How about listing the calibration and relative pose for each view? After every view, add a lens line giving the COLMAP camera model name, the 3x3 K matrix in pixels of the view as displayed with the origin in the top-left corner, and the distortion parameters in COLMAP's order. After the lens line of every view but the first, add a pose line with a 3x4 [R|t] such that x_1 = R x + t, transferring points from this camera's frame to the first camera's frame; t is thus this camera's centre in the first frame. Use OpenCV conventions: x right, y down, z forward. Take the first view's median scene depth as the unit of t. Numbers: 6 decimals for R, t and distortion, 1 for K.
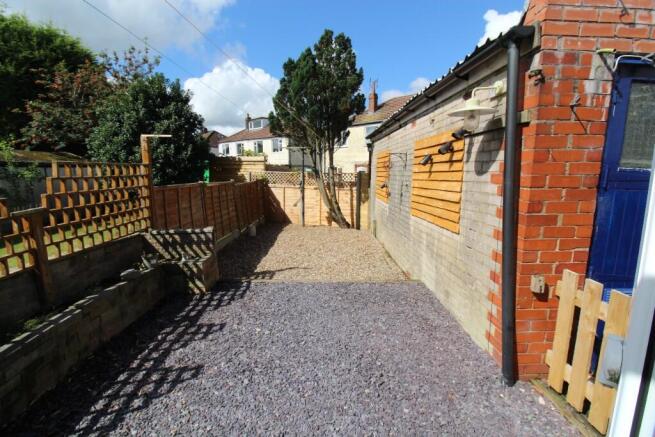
lens RADIAL K [[308.9, 0, 328.0], [0, 308.9, 217.5], [0, 0, 1]] dist [-0.002707, -0.000299]
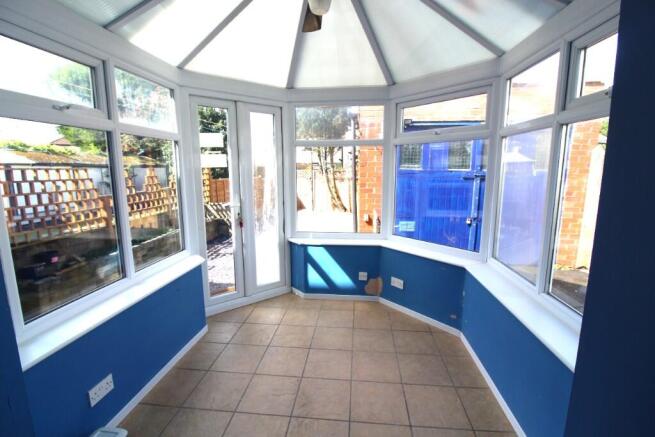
lens RADIAL K [[308.9, 0, 327.5], [0, 308.9, 219.1], [0, 0, 1]] dist [-0.002707, -0.000299]
pose [[0.991519, 0.009624, -0.129609, 0.336453], [-0.007383, 0.999815, 0.017756, 0.091001], [0.129755, -0.016648, 0.991406, -0.686277]]
